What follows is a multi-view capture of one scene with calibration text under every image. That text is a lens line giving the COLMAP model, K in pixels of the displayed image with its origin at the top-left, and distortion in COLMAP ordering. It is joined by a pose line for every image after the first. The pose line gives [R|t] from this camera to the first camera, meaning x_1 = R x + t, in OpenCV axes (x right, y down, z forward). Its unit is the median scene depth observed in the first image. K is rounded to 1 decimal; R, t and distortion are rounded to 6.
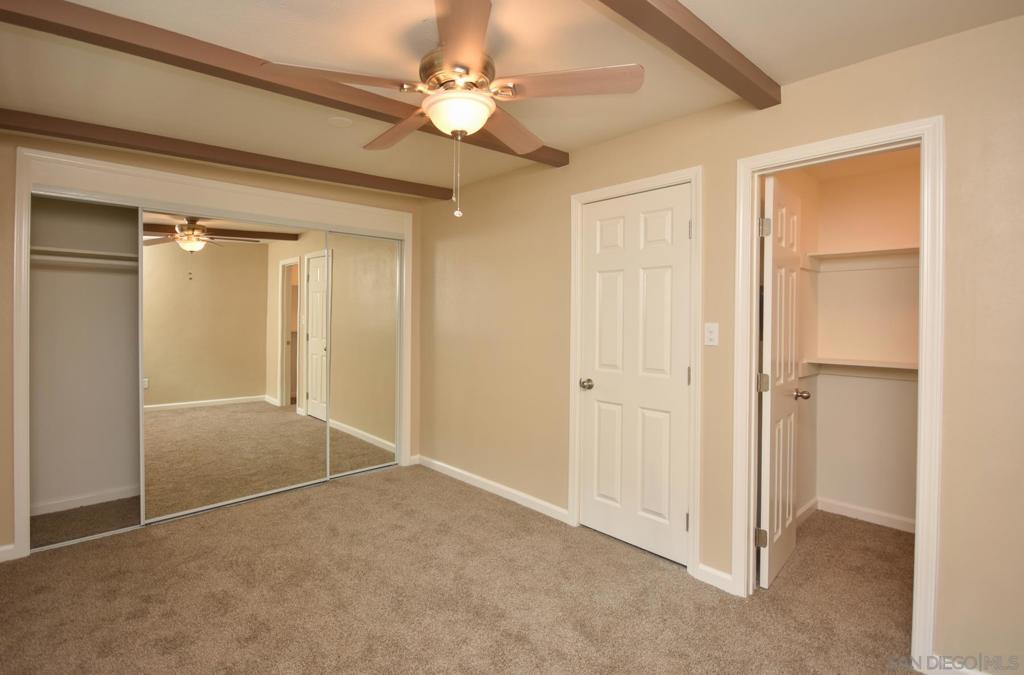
lens RADIAL K [[465.9, 0, 516.8], [0, 465.9, 326.9], [0, 0, 1]] dist [-0.001884, 0.000005]
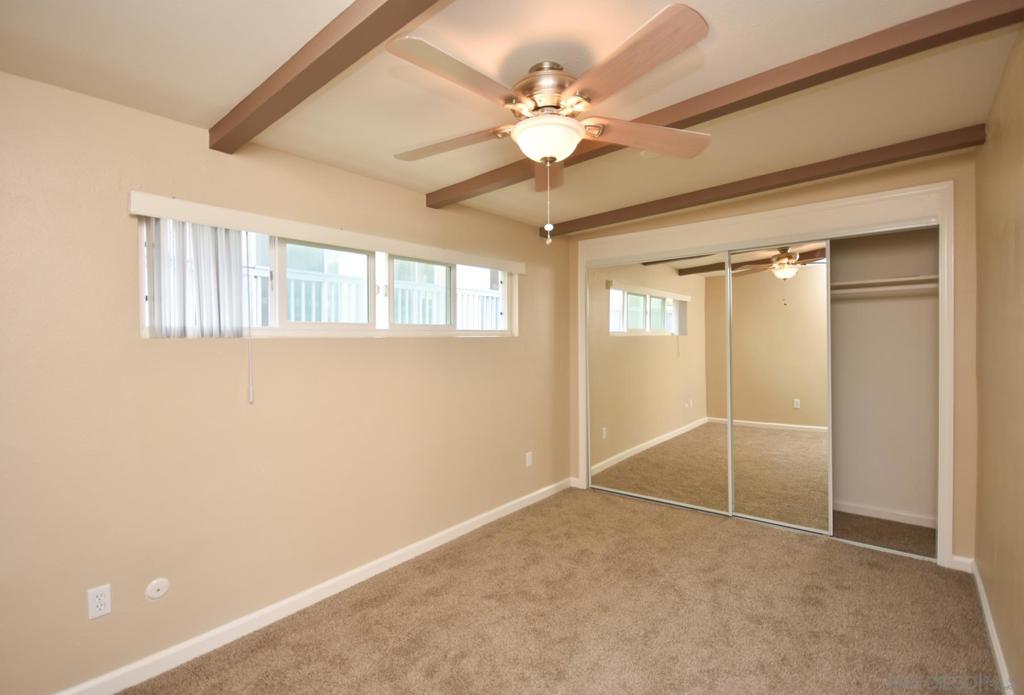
lens RADIAL K [[466.9, 0, 512.0], [0, 466.9, 347.5], [0, 0, 1]] dist [-0.002421, -0.000274]
pose [[0.149769, 0.009588, -0.988675, 0.413842], [-0.016657, 0.999836, 0.007173, -0.007583], [0.988581, 0.015395, 0.149904, 0.385034]]
